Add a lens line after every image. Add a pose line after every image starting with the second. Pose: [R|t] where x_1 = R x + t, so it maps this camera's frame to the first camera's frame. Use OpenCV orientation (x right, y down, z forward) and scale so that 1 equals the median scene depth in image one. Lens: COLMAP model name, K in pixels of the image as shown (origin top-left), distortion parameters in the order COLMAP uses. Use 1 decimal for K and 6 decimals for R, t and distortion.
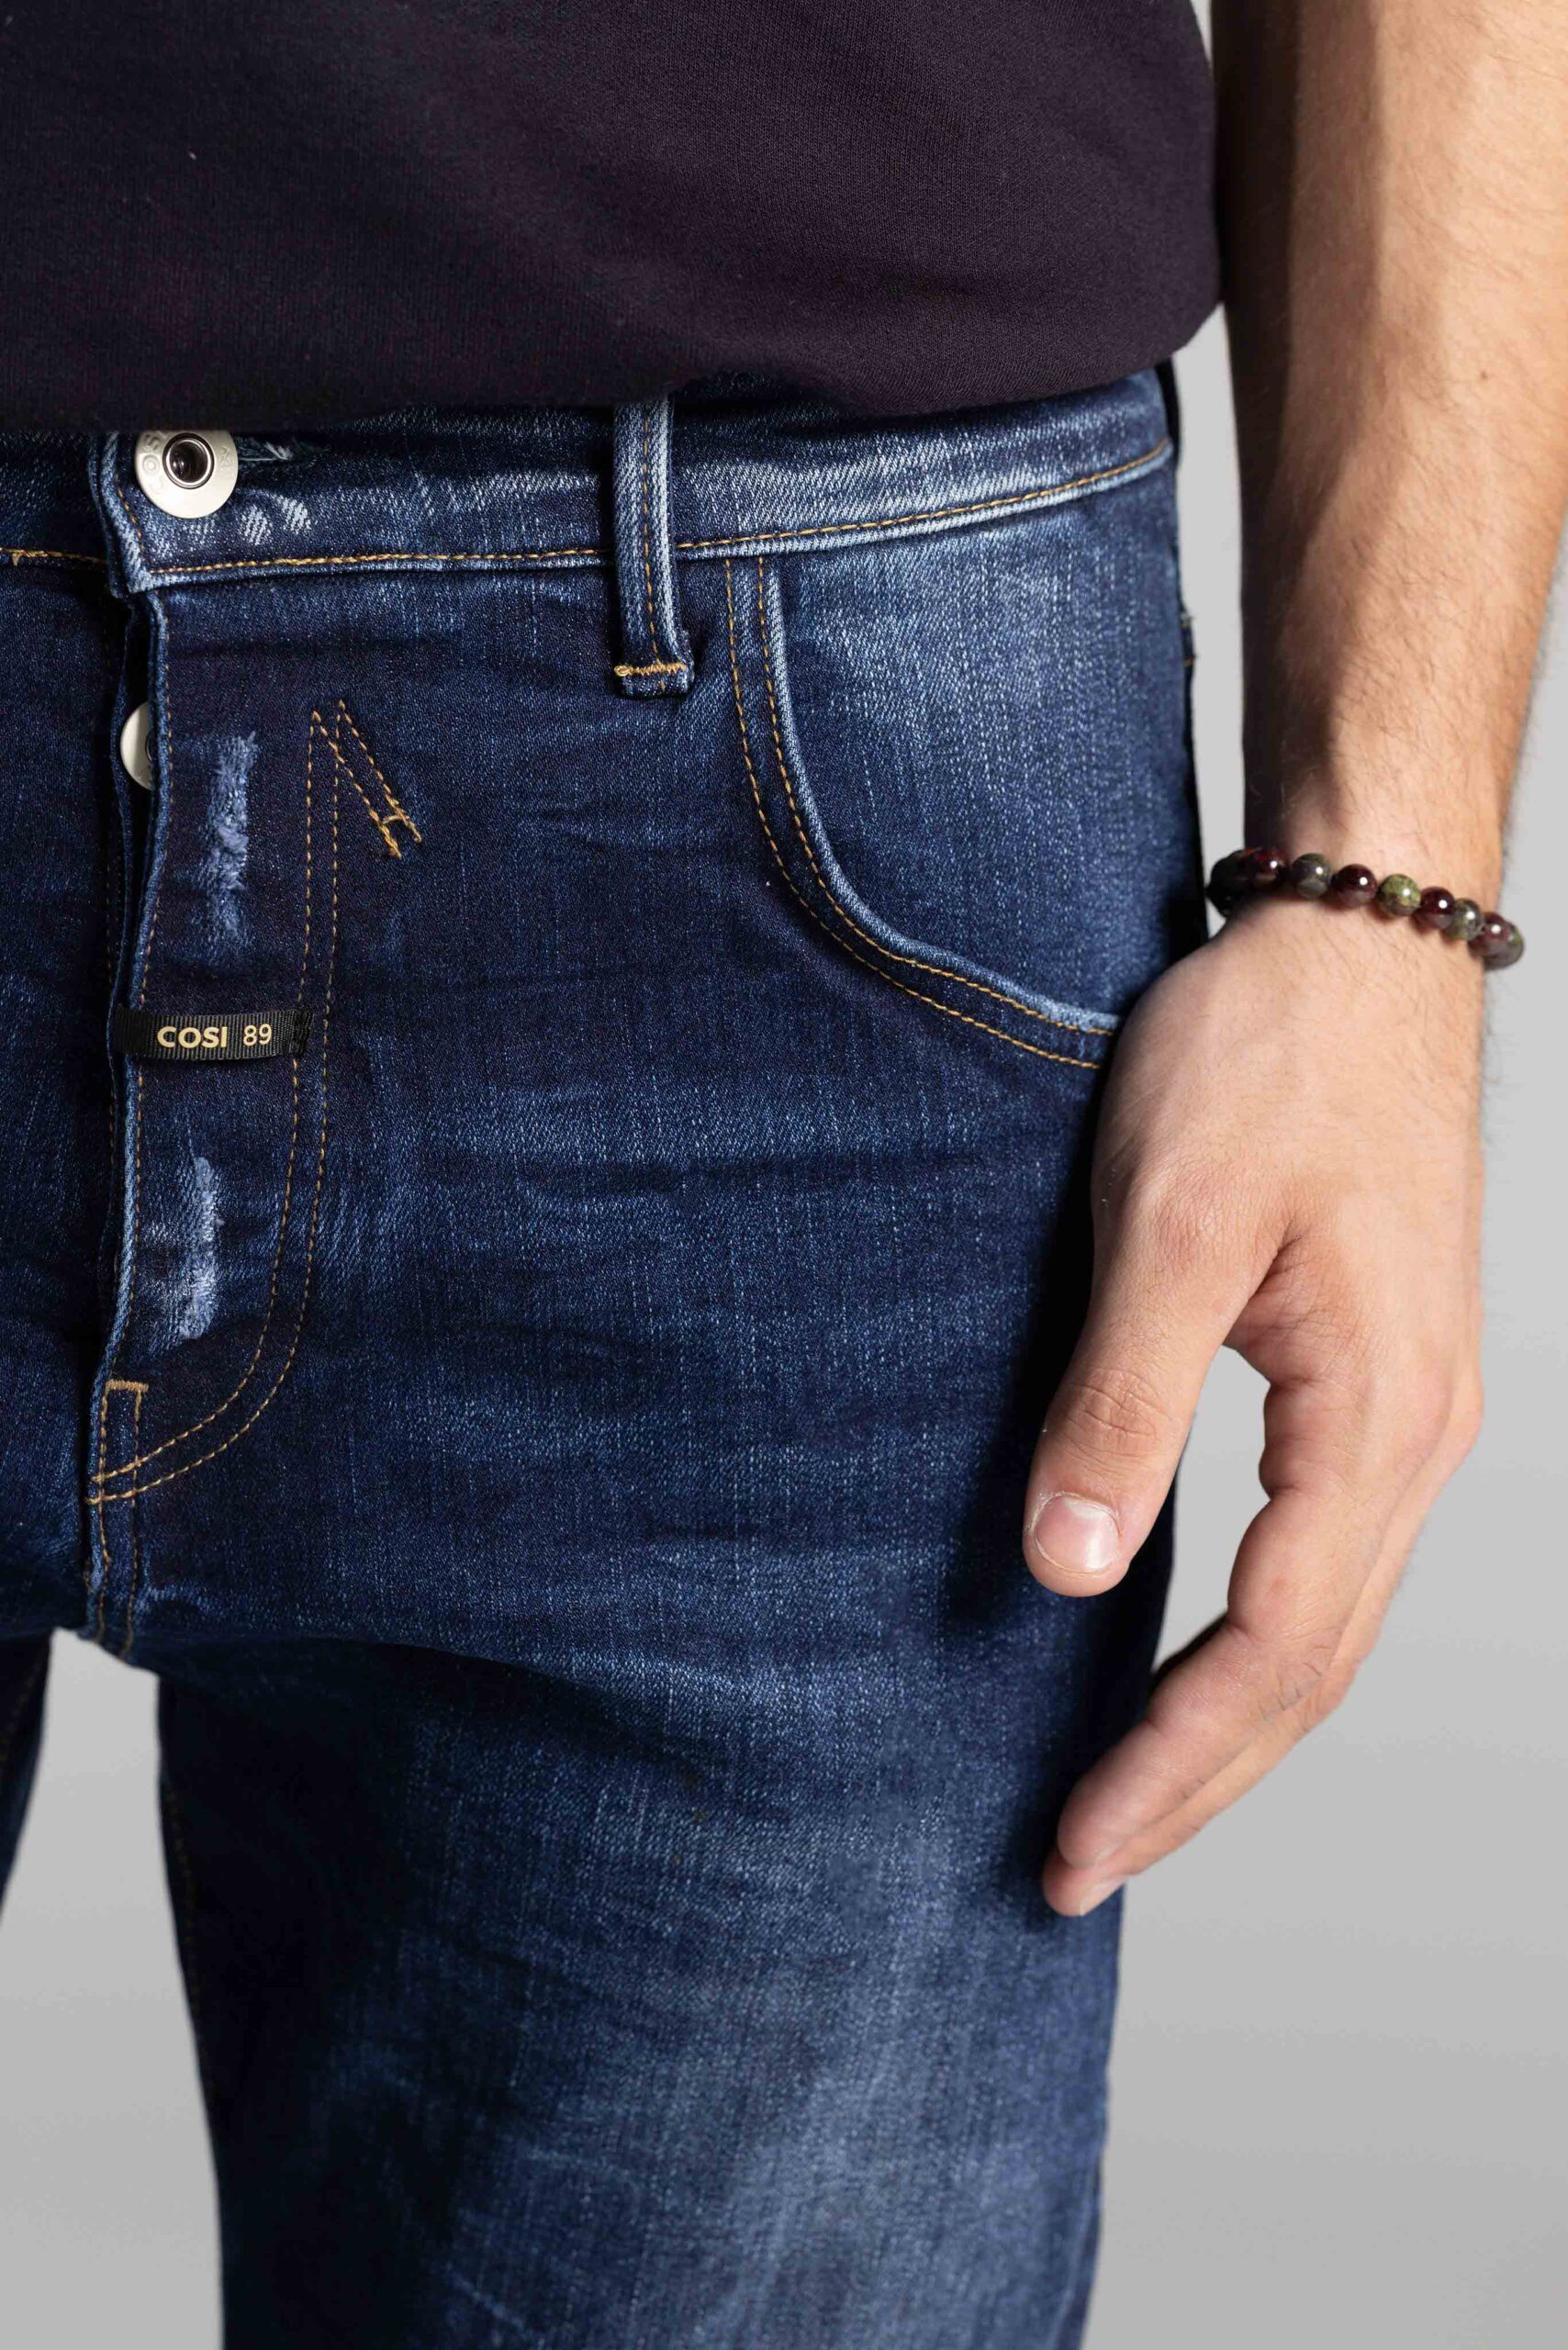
lens RADIAL K [[8744.2, 0, 789.4], [0, 8744.2, 1165.4], [0, 0, 1]] dist [1.270866, 0.000000]
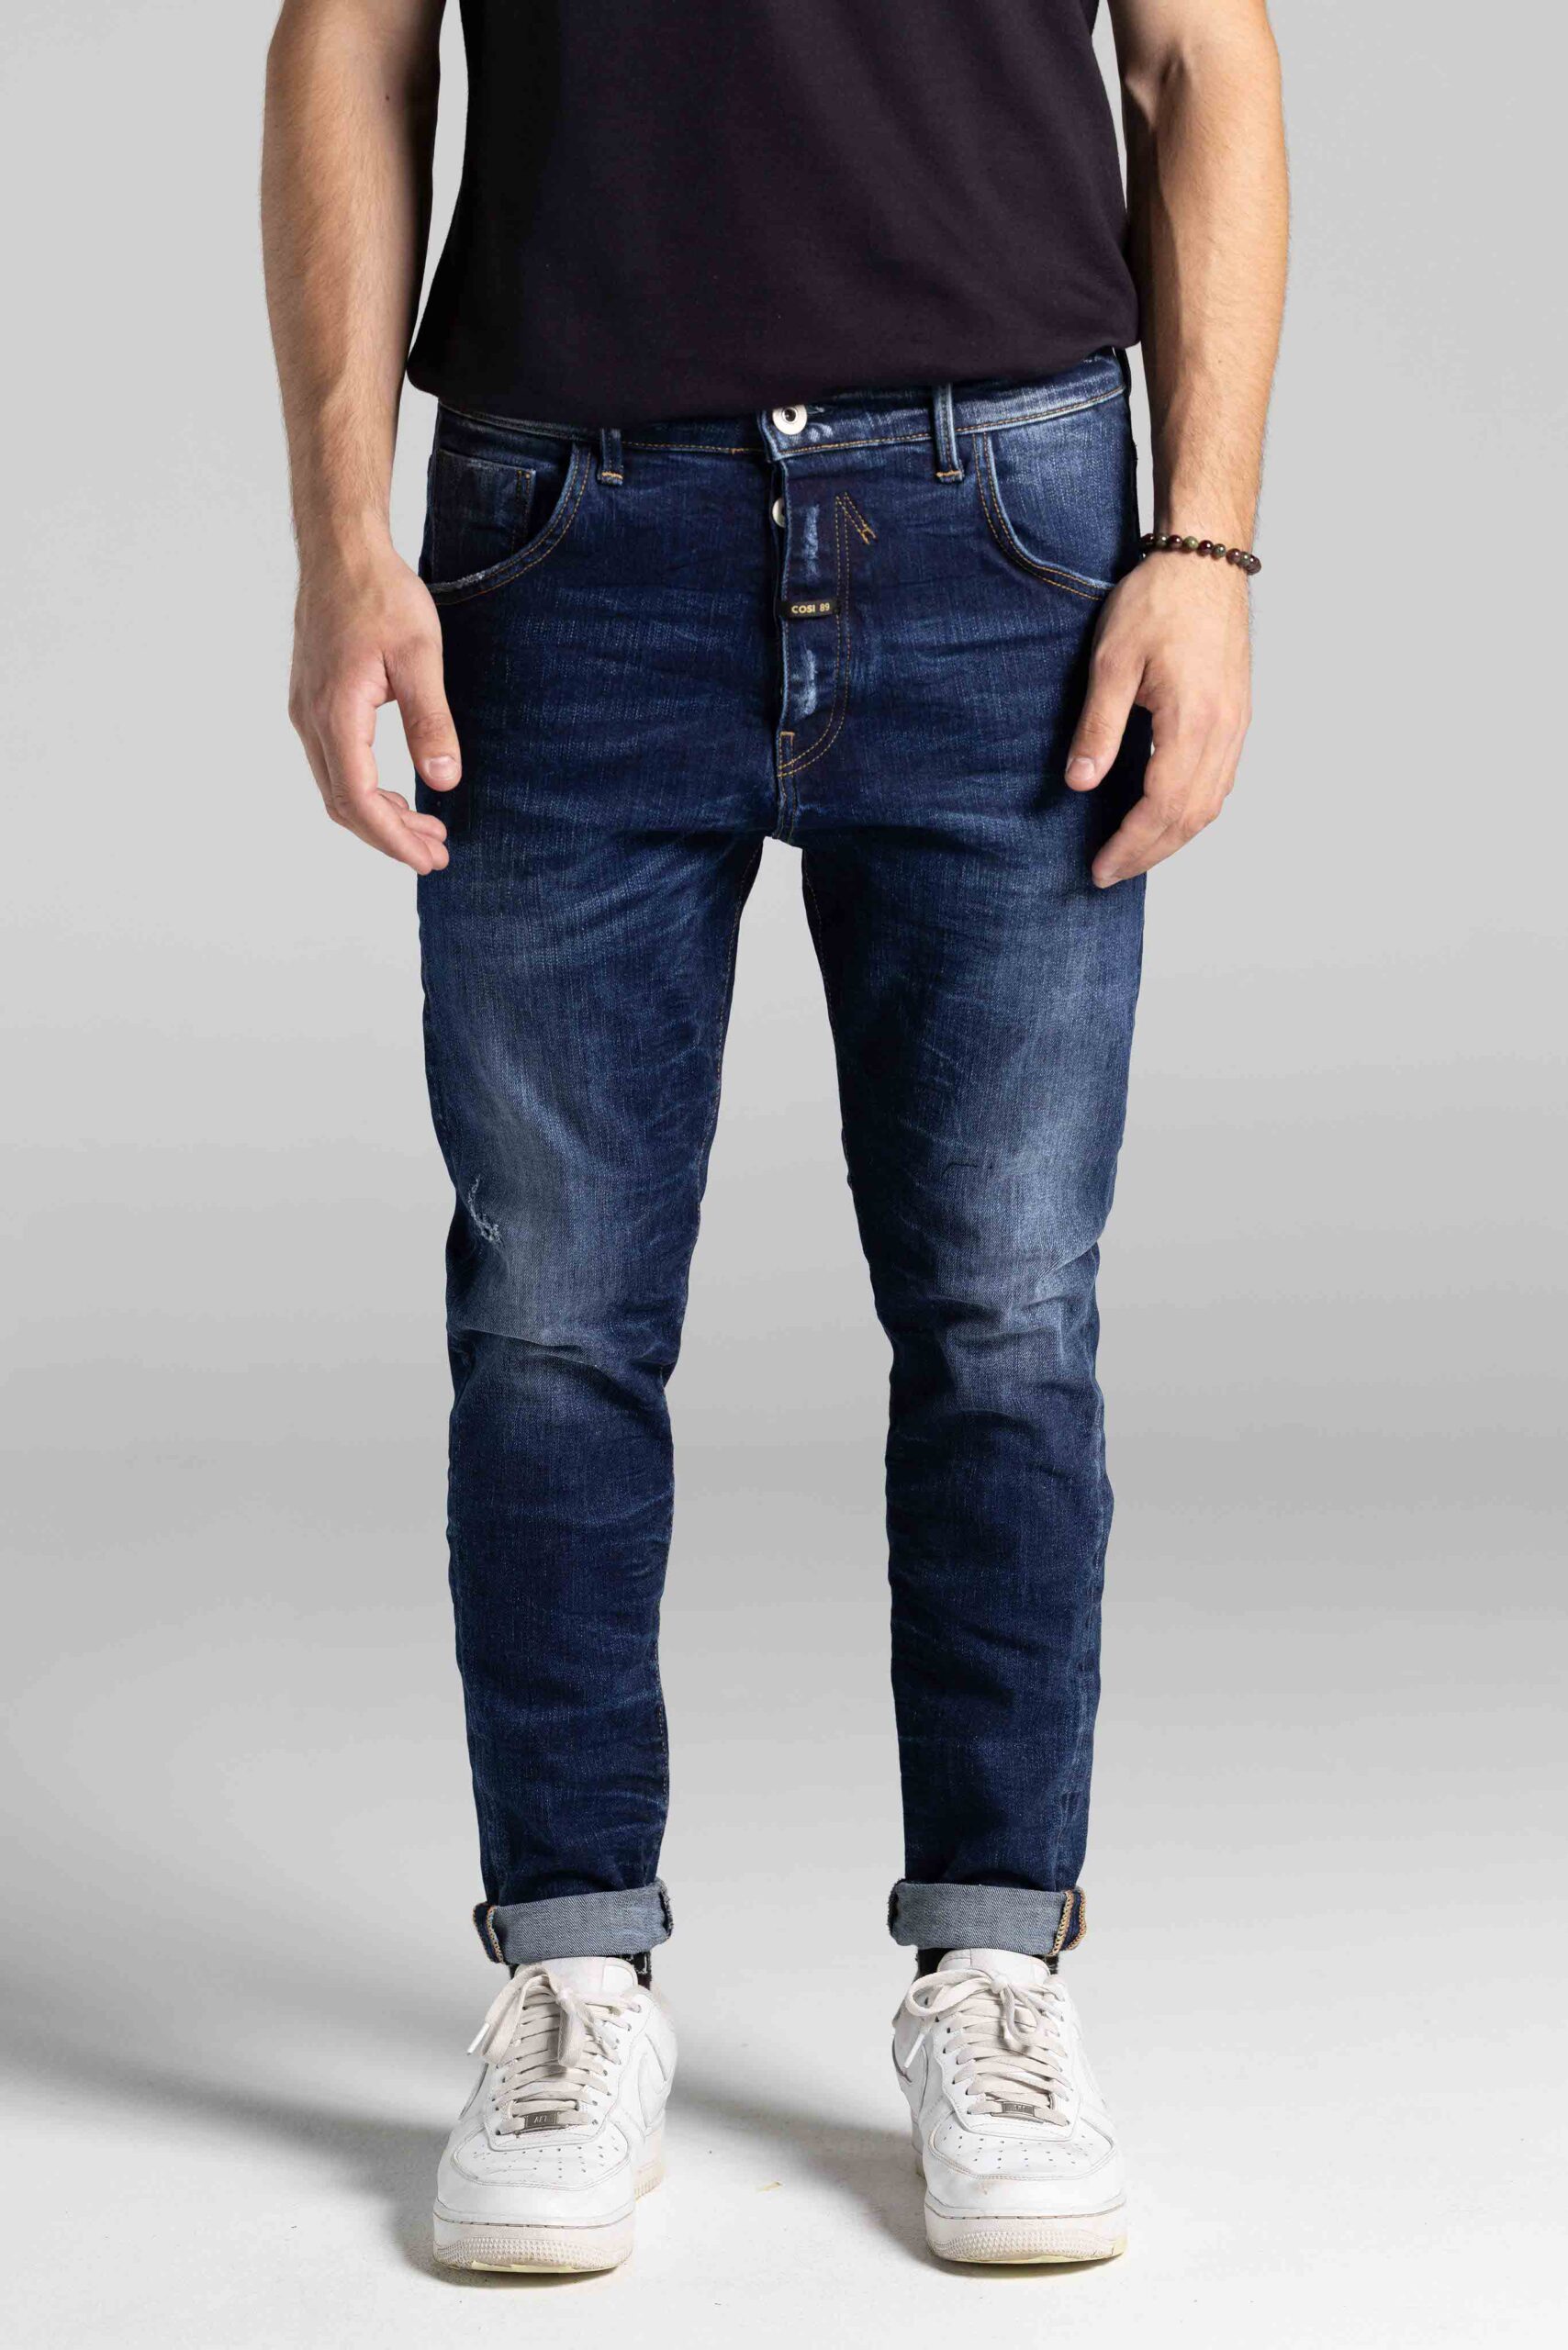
lens RADIAL K [[8547.4, 0, 801.2], [0, 8547.4, 1179.7], [0, 0, 1]] dist [0.977056, 0.000000]
pose [[0.995638, -0.056121, -0.074531, 0.135769], [0.060675, 0.996333, 0.060317, 0.002169], [0.070873, -0.064576, 0.995393, -1.880413]]
